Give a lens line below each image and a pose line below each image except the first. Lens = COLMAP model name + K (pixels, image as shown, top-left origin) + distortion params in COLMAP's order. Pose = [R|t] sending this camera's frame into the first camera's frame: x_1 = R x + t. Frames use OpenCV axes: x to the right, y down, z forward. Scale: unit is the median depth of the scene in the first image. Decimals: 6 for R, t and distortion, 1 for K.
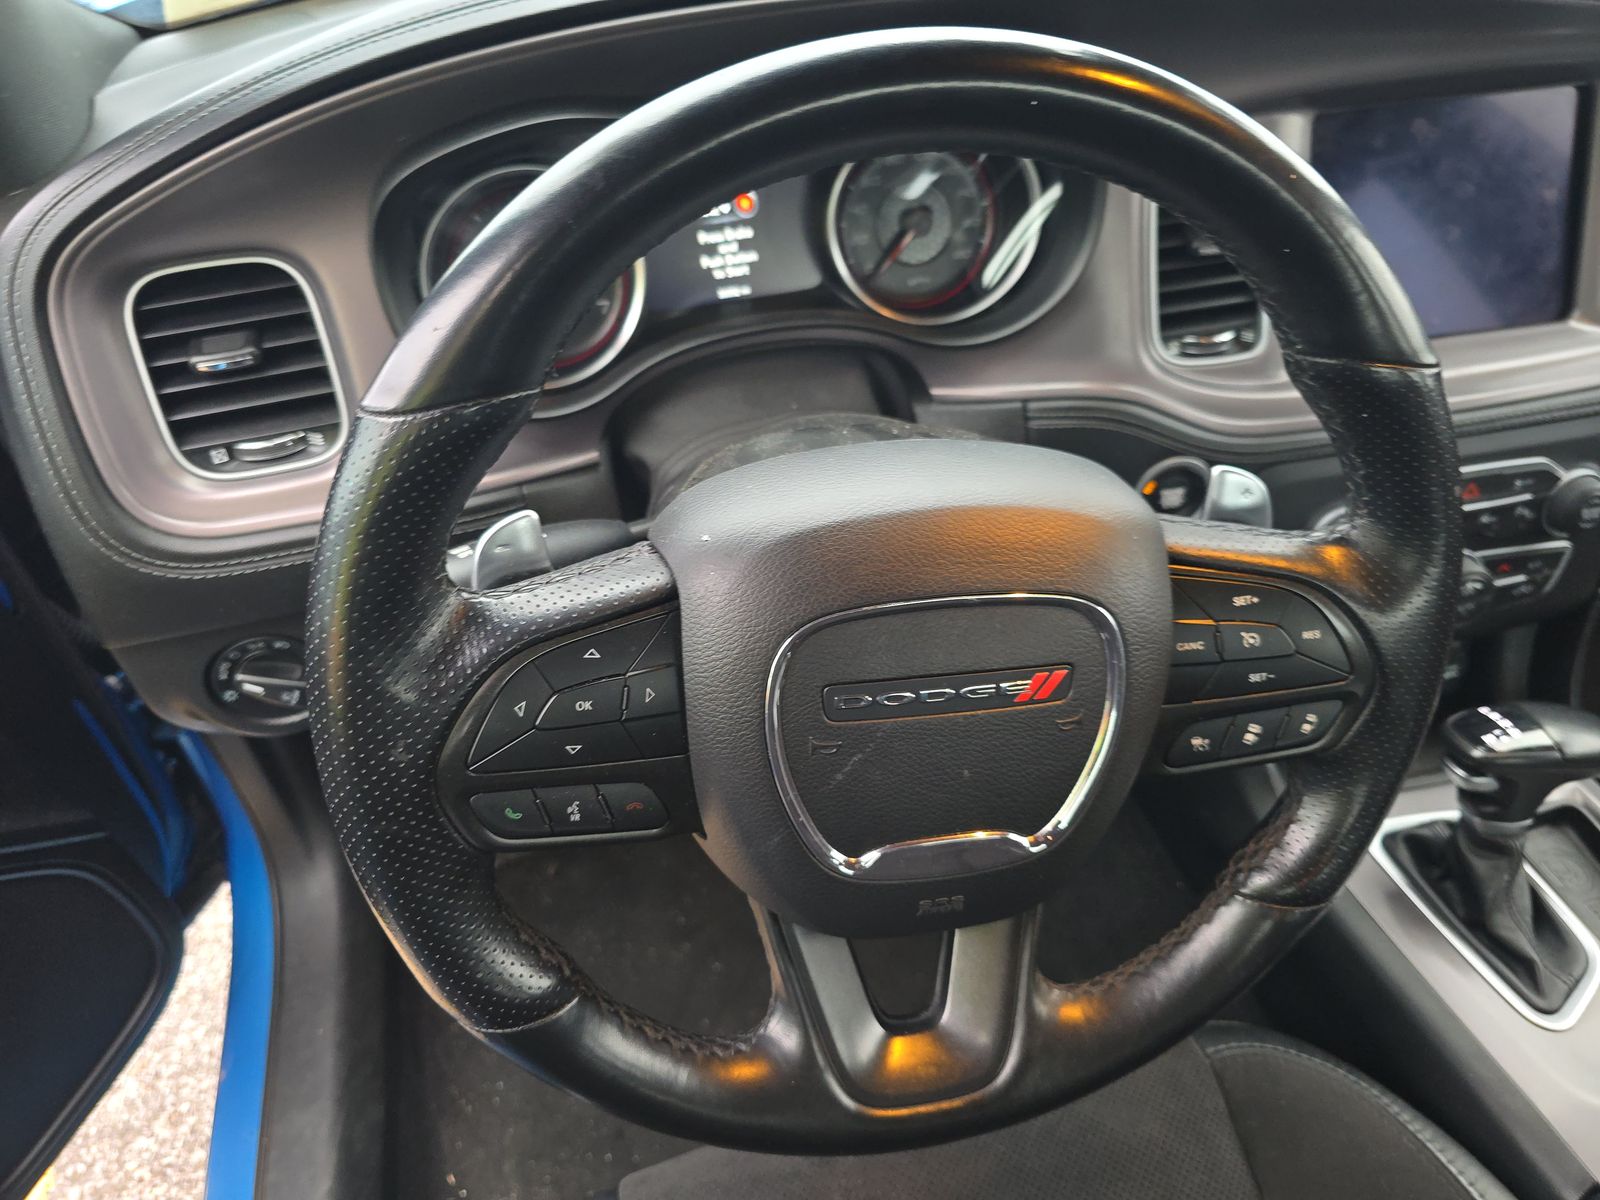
lens RADIAL K [[1137.3, 0, 813.2], [0, 1137.3, 592.3], [0, 0, 1]] dist [0.061421, -0.060826]
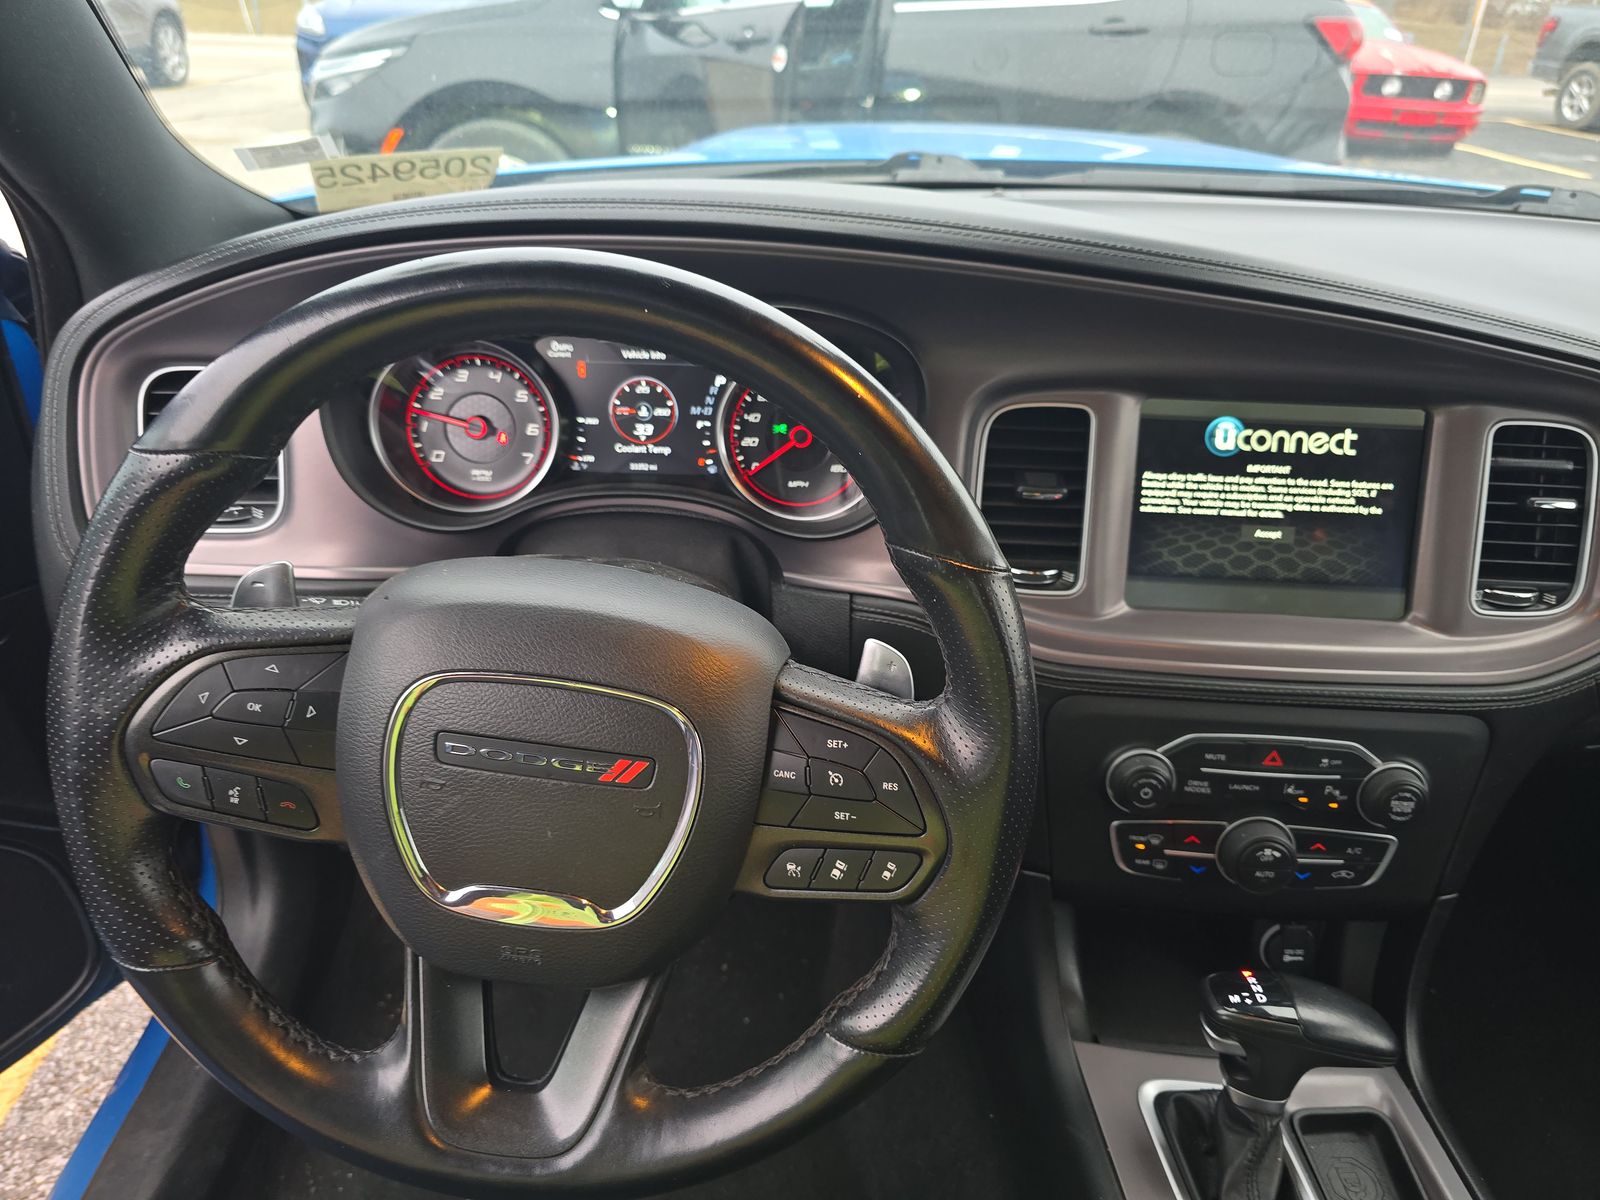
lens RADIAL K [[1137.3, 0, 813.2], [0, 1137.3, 592.3], [0, 0, 1]] dist [0.061421, -0.060826]
pose [[0.969812, 0.174798, -0.170032, 0.325808], [-0.205992, 0.960405, -0.187589, 0.050006], [0.130510, 0.216951, 0.967419, -0.094197]]
